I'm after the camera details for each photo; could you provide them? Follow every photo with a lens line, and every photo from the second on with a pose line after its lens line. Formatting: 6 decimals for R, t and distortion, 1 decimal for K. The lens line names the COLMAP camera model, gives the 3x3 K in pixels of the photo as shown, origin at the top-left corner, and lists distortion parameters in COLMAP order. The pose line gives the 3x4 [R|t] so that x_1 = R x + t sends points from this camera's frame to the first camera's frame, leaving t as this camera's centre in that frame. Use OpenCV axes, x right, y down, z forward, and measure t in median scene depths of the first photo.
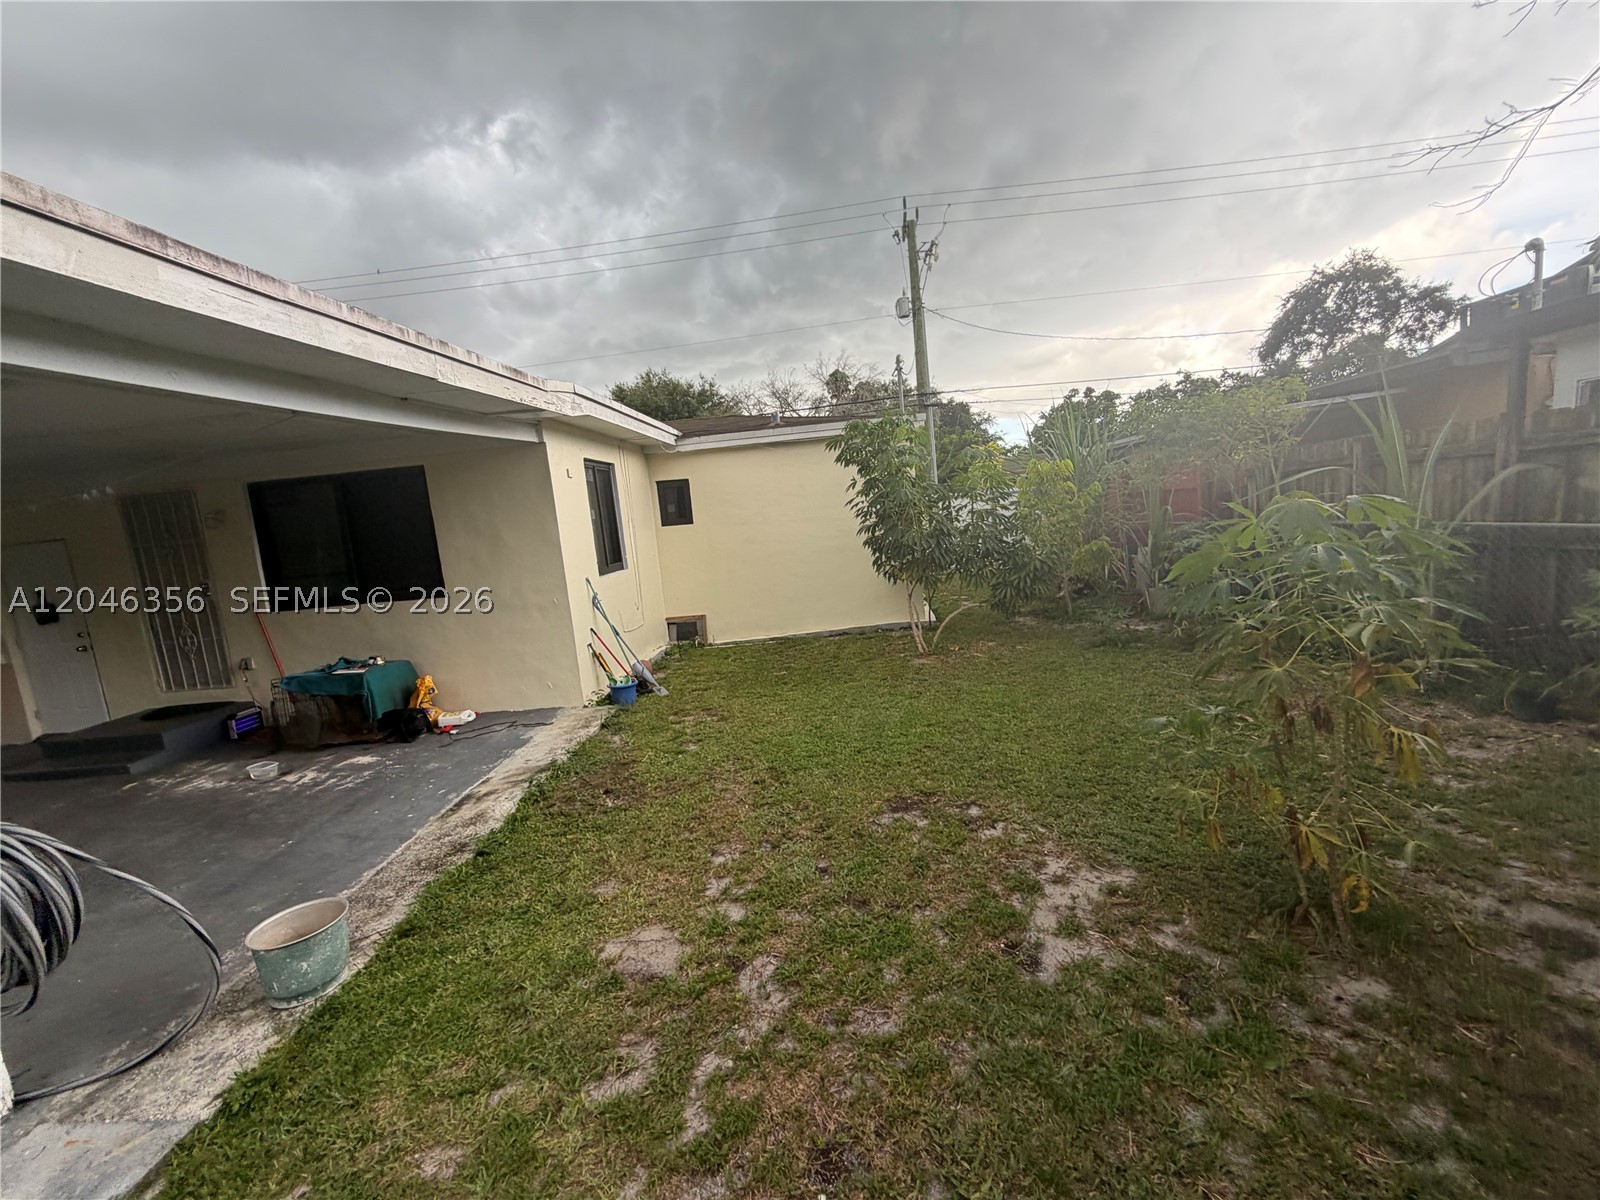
lens RADIAL K [[644.1, 0, 796.4], [0, 644.1, 598.3], [0, 0, 1]] dist [0.003828, -0.000053]
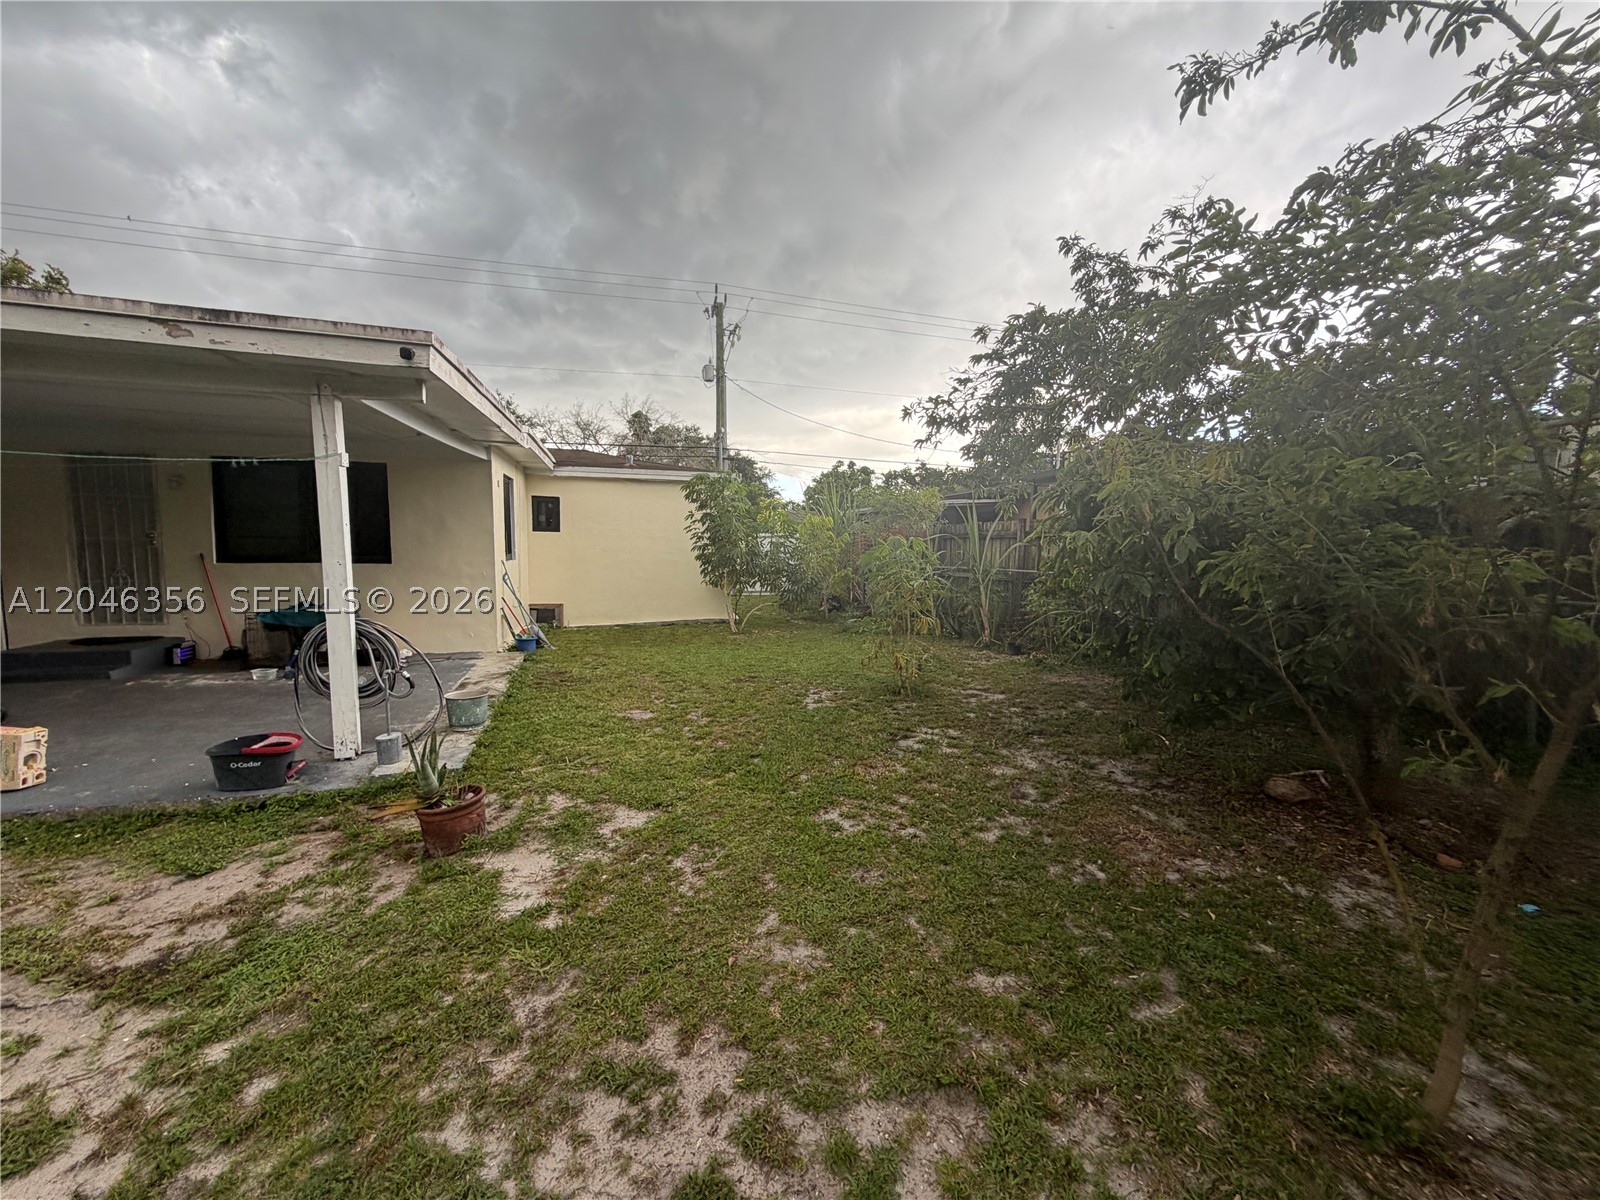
lens RADIAL K [[644.1, 0, 796.4], [0, 644.1, 598.3], [0, 0, 1]] dist [0.003828, -0.000053]
pose [[0.937703, 0.074371, 0.339386, -0.141916], [-0.053132, 0.996027, -0.071461, 0.081570], [-0.343352, 0.048977, 0.937929, -0.354157]]
